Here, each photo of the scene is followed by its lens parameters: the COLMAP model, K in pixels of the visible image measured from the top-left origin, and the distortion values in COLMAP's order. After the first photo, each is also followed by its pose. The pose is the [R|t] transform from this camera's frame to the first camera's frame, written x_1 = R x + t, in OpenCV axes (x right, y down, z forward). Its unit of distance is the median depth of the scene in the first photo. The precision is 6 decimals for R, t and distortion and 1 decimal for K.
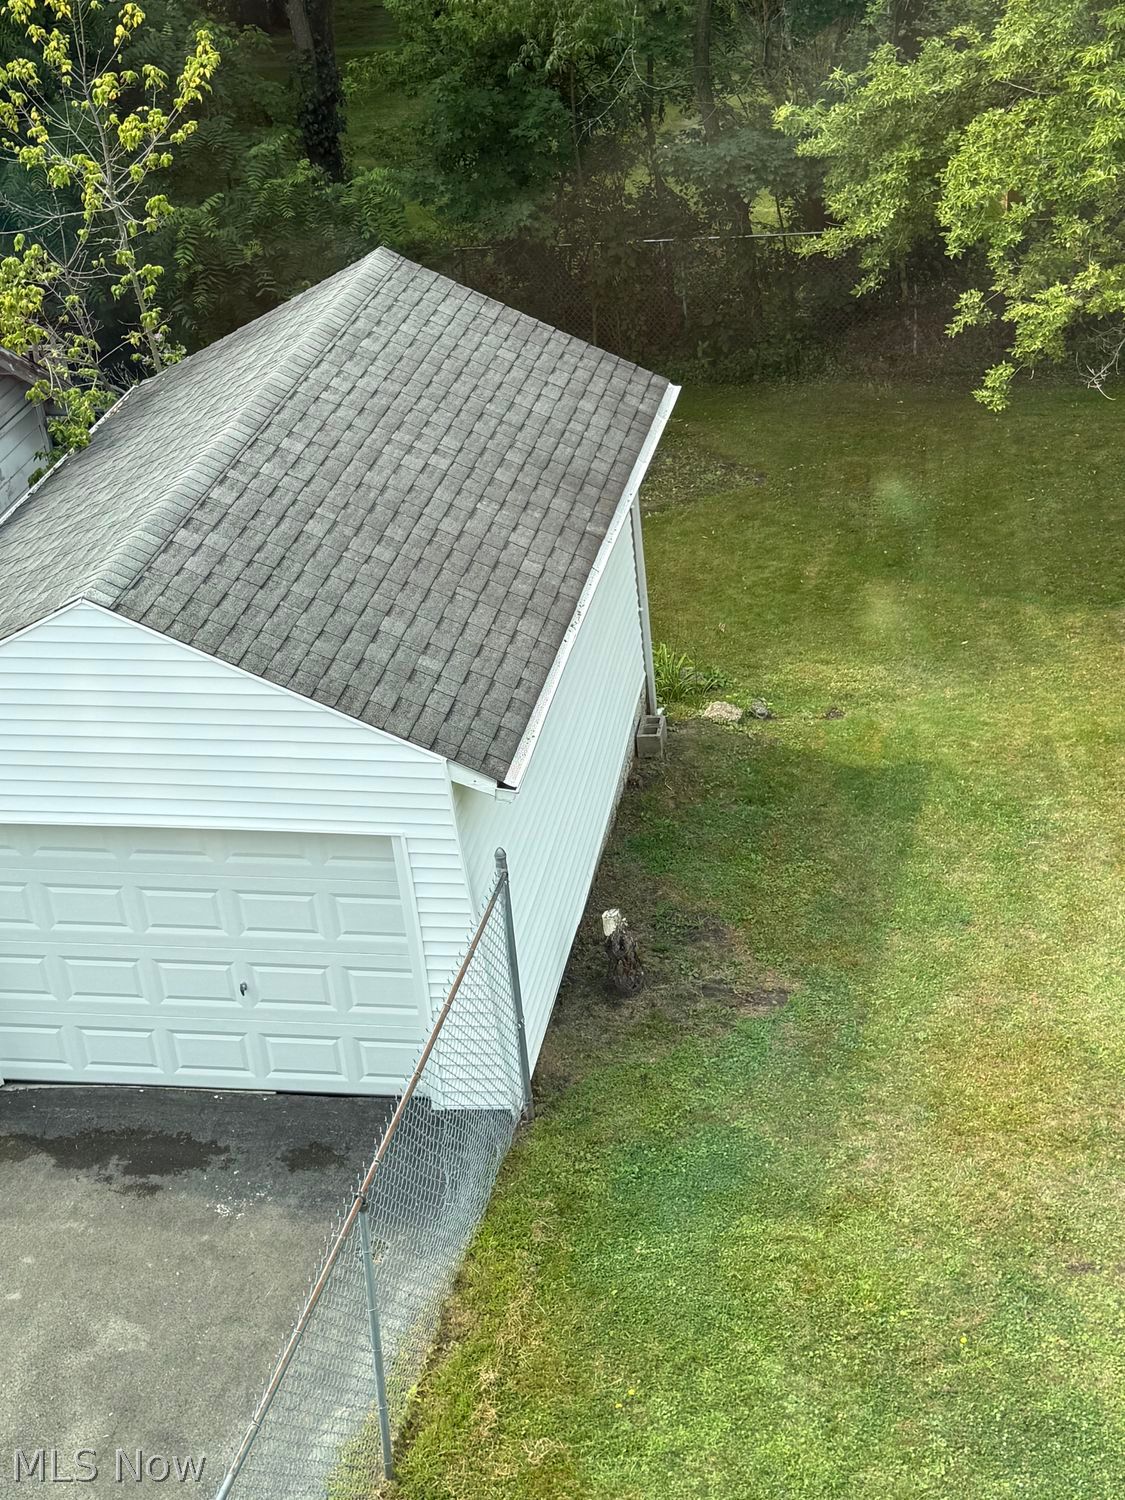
lens RADIAL K [[2057.7, 0, 570.0], [0, 2057.7, 750.7], [0, 0, 1]] dist [0.065298, 0.000000]
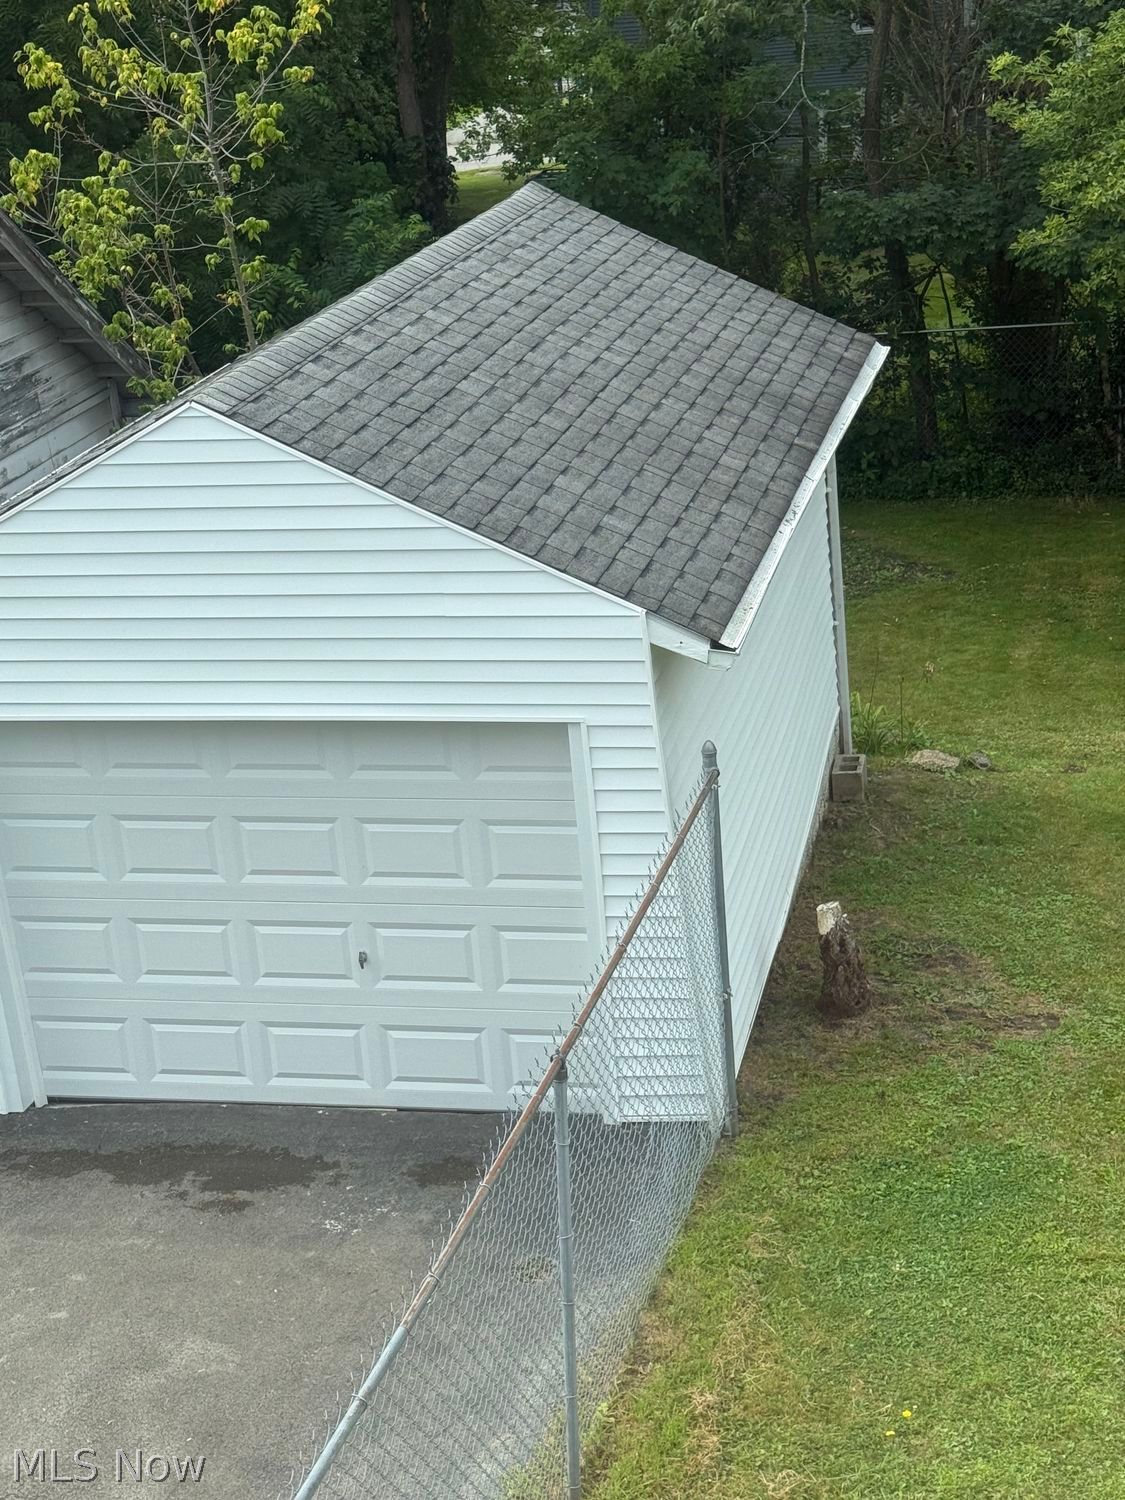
lens RADIAL K [[2364.3, 0, 550.3], [0, 2364.3, 746.7], [0, 0, 1]] dist [0.083802, 0.000000]
pose [[0.998935, 0.013970, -0.043966, -0.050247], [-0.020485, 0.988260, -0.151403, 0.170041], [0.041335, 0.152143, 0.987494, 0.113523]]
